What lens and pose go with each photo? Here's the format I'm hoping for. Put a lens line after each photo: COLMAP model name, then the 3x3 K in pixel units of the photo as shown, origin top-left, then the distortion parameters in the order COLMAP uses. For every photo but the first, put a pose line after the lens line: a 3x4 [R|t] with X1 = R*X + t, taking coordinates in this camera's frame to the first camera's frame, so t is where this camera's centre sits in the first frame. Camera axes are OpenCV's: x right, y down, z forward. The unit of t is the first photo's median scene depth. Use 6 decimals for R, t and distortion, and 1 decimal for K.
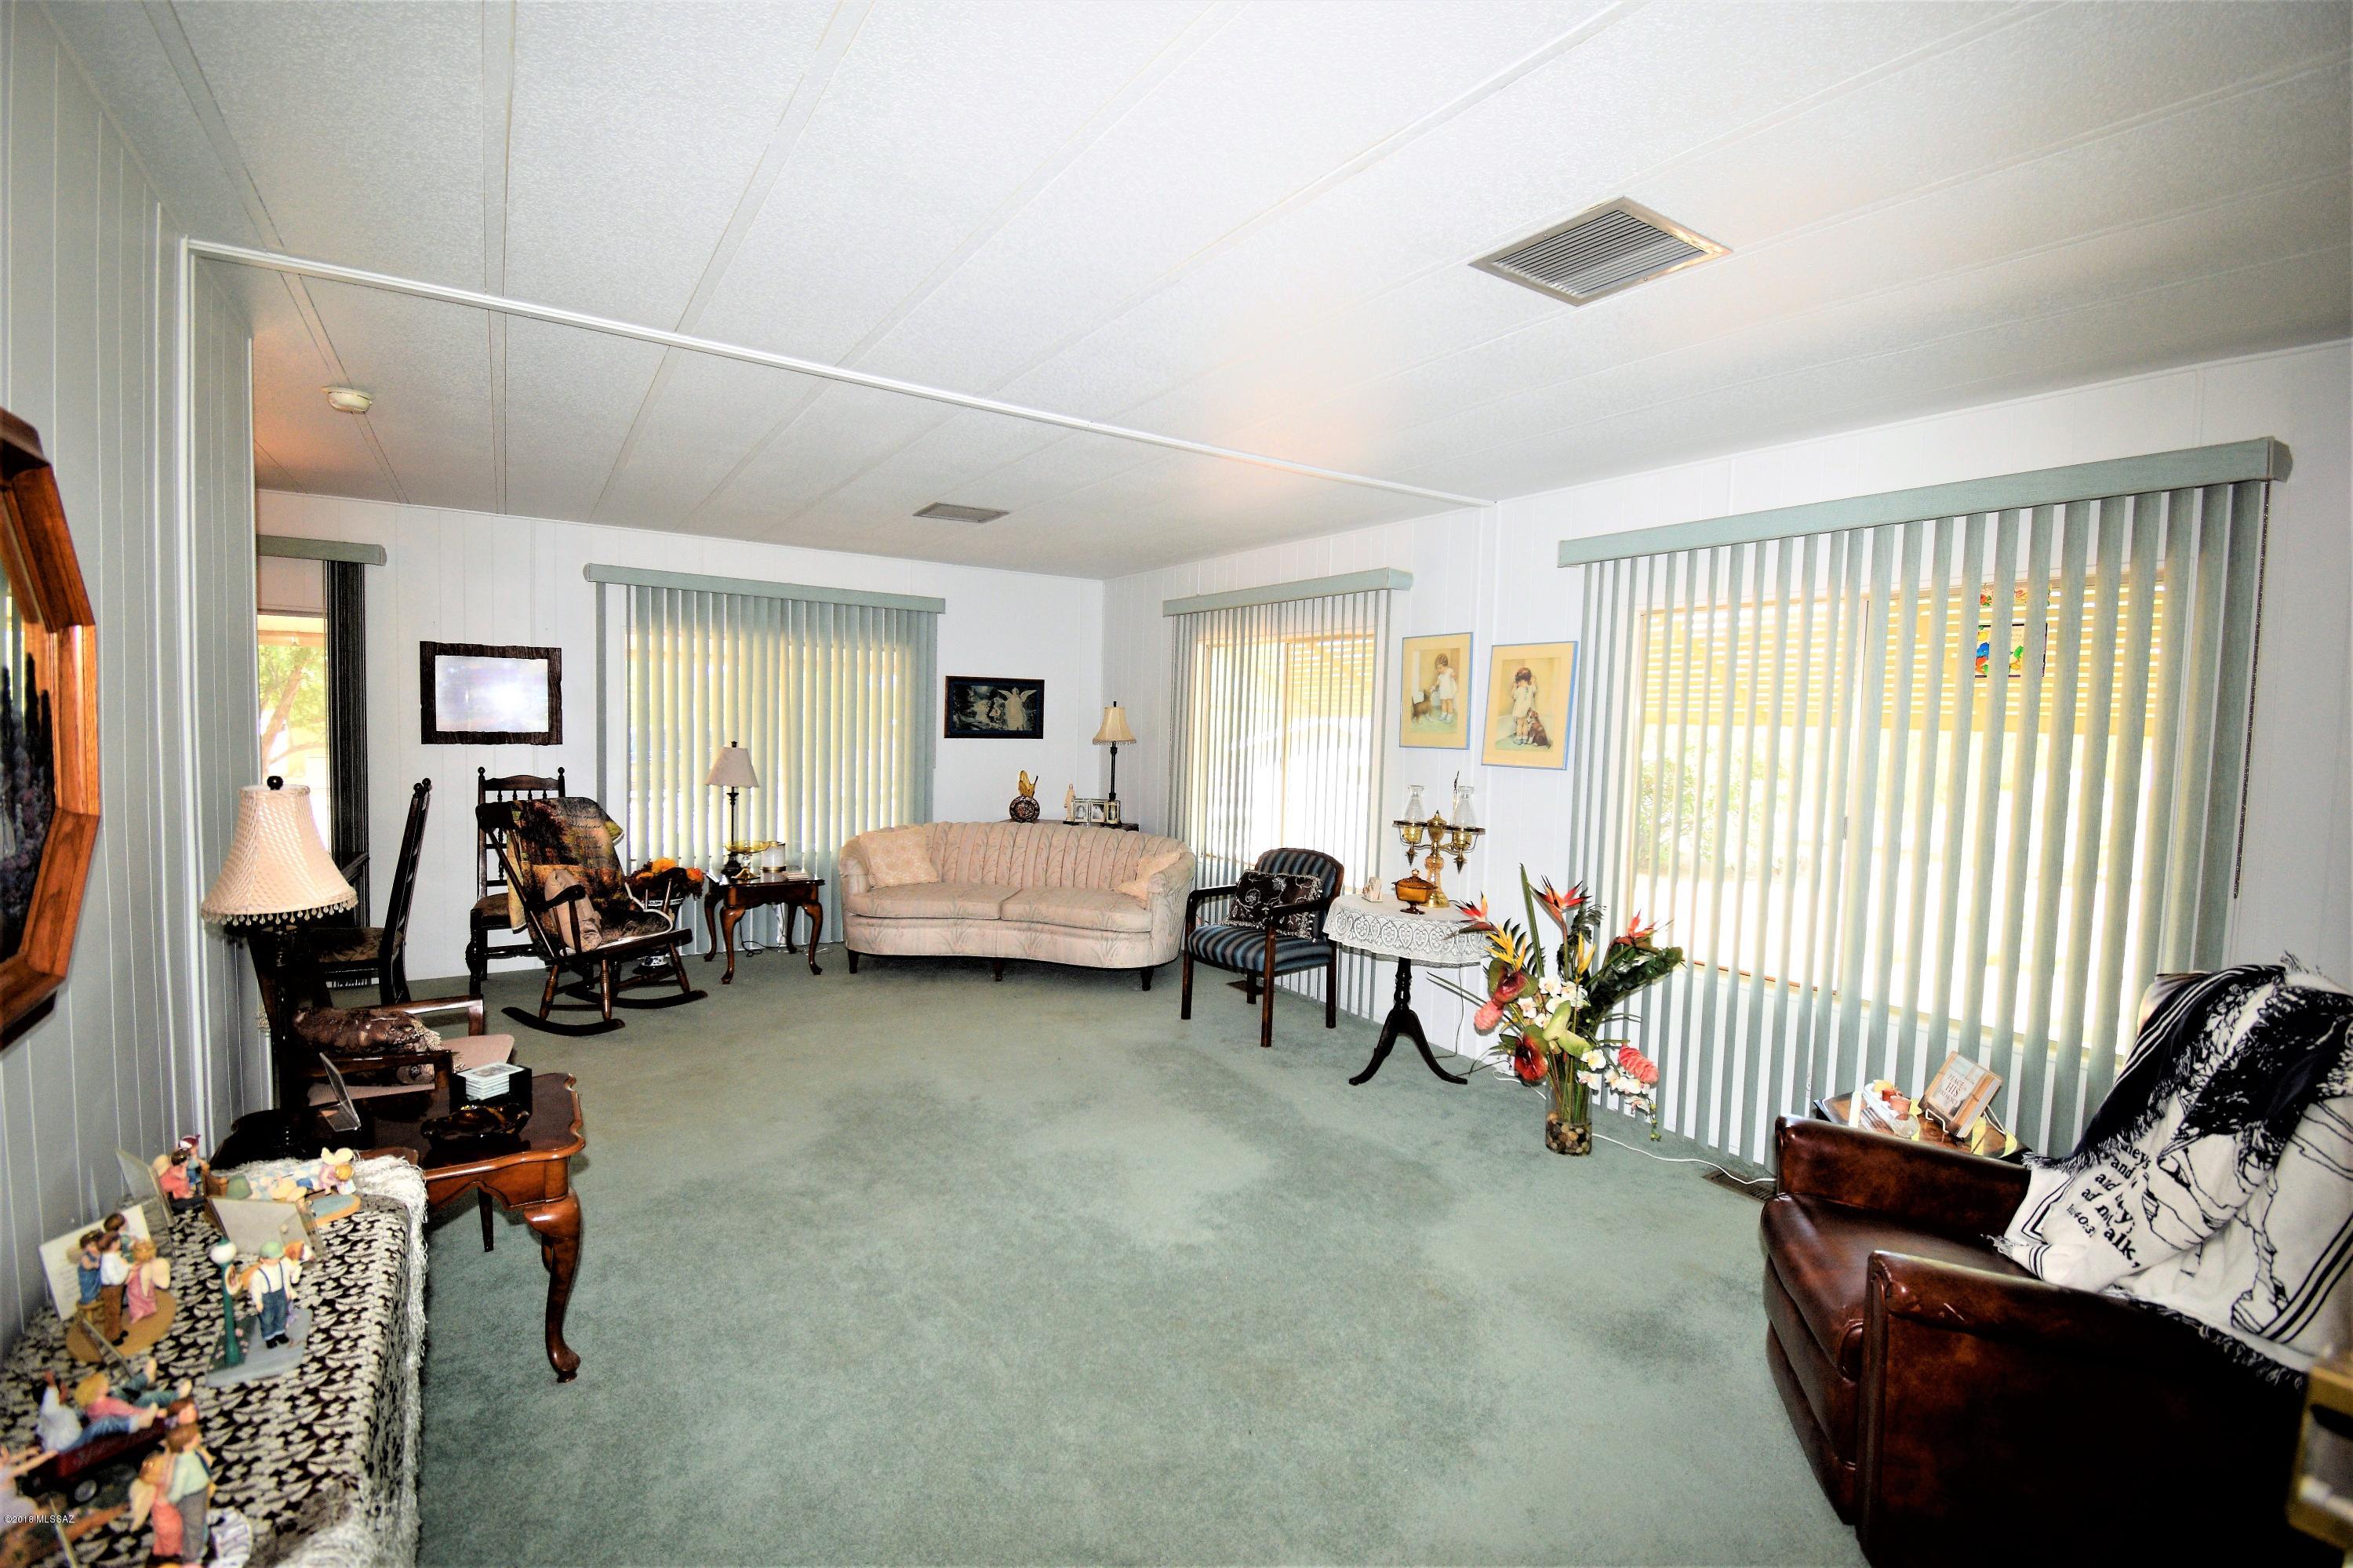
lens RADIAL K [[1041.5, 0, 1187.9], [0, 1041.5, 780.6], [0, 0, 1]] dist [-0.000997, -0.000459]
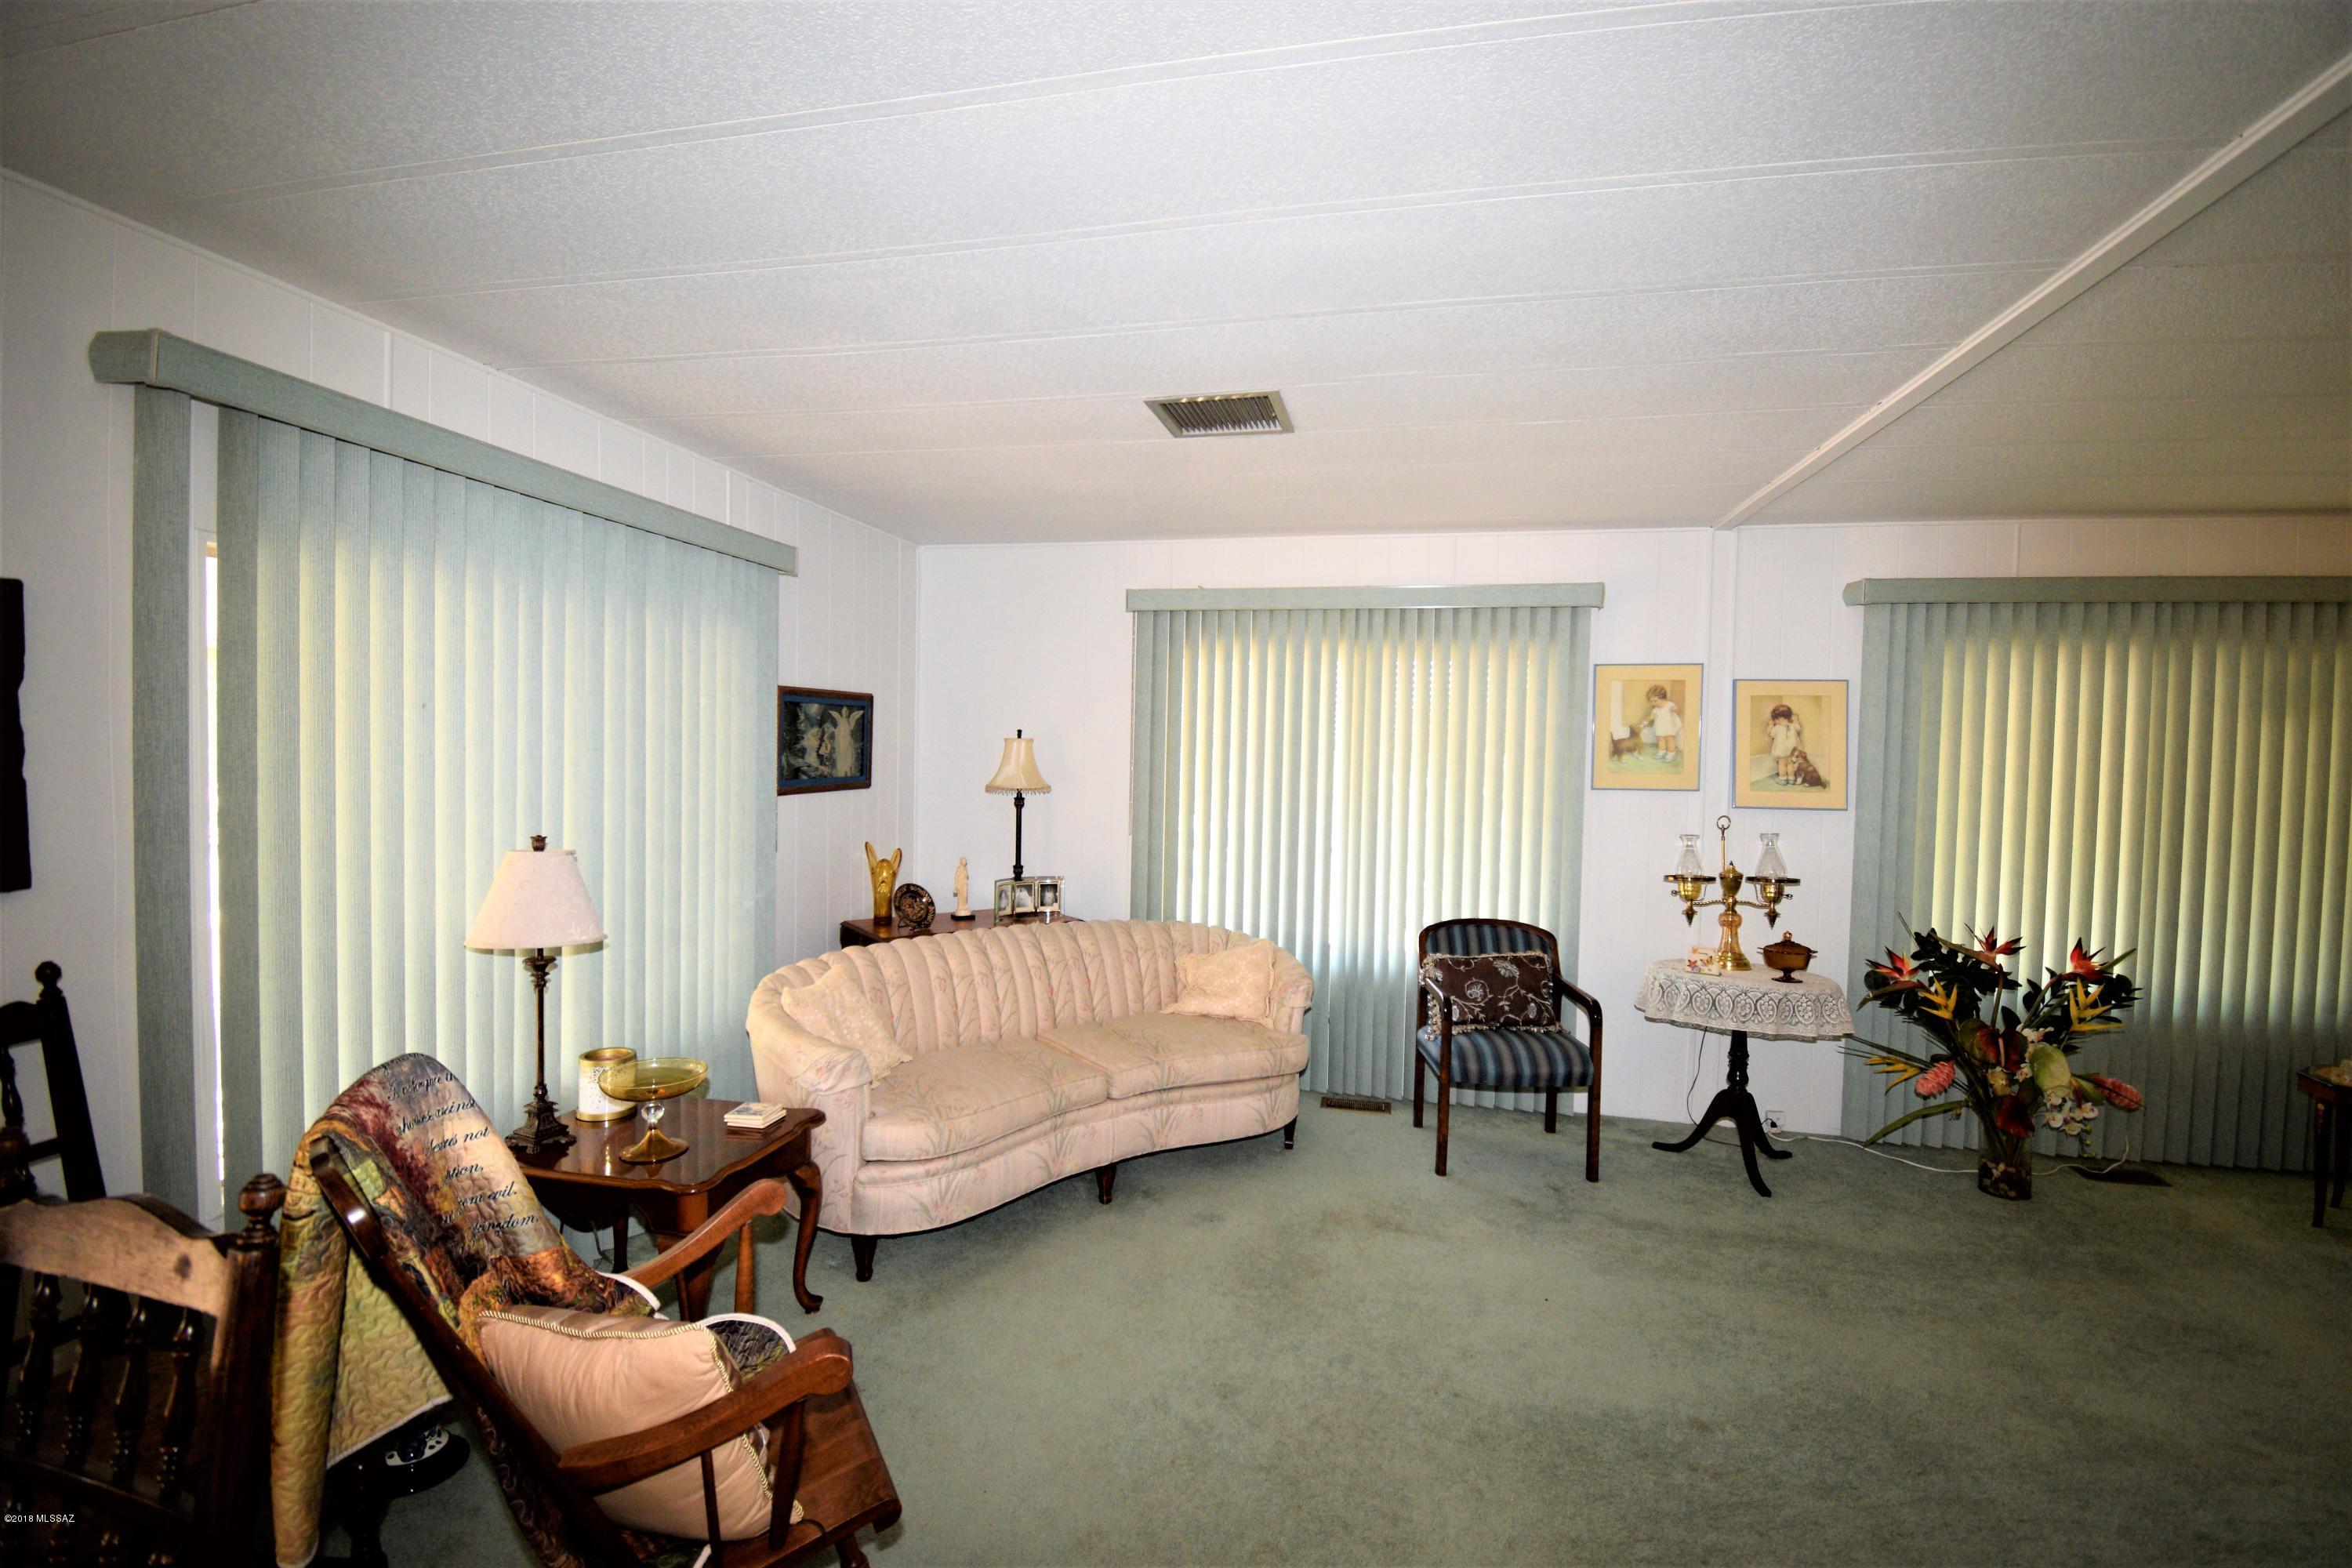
lens RADIAL K [[1016.2, 0, 1185.8], [0, 1016.2, 778.2], [0, 0, 1]] dist [0.001069, 0.000040]
pose [[0.719127, -0.031359, 0.694171, -0.662546], [0.042311, 0.999104, 0.001301, -0.060141], [-0.693590, 0.028436, 0.719809, 0.654919]]
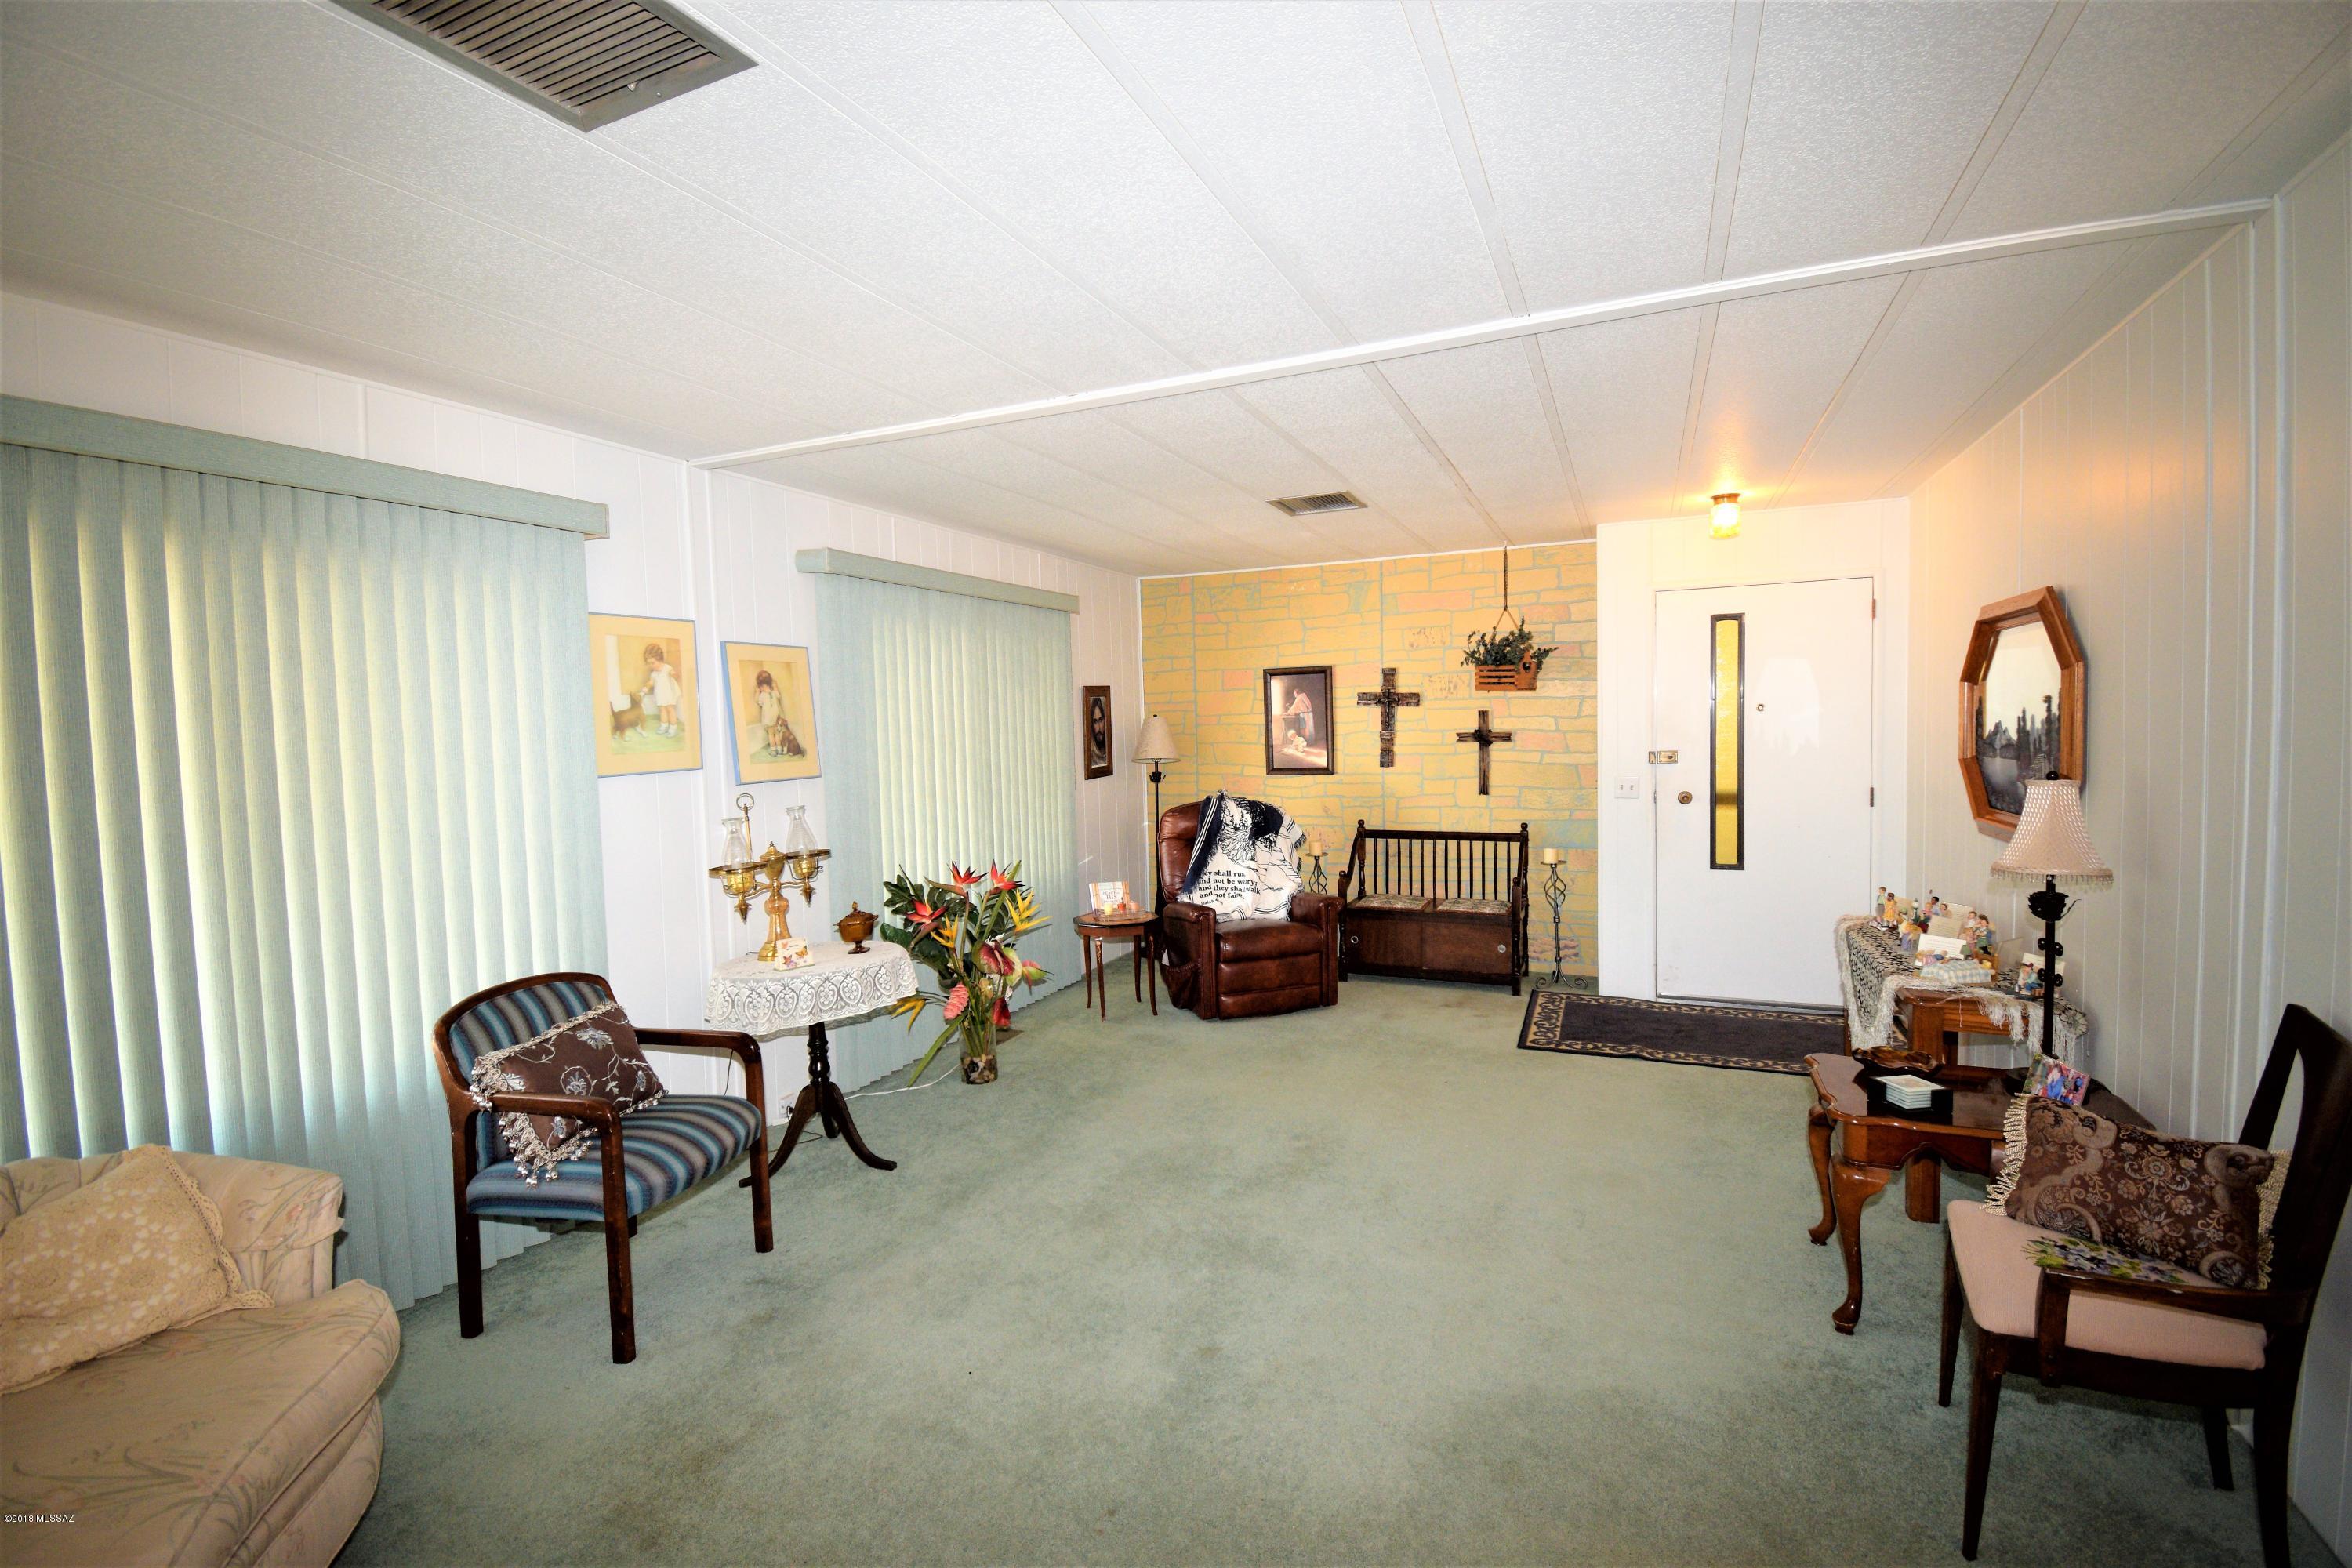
lens RADIAL K [[1041.1, 0, 1187.4], [0, 1041.1, 780.6], [0, 0, 1]] dist [-0.000997, -0.000459]
pose [[-0.535454, -0.056216, 0.842691, -0.581789], [0.070516, 0.991323, 0.110938, -0.081252], [-0.841615, 0.118825, -0.526844, 1.084316]]
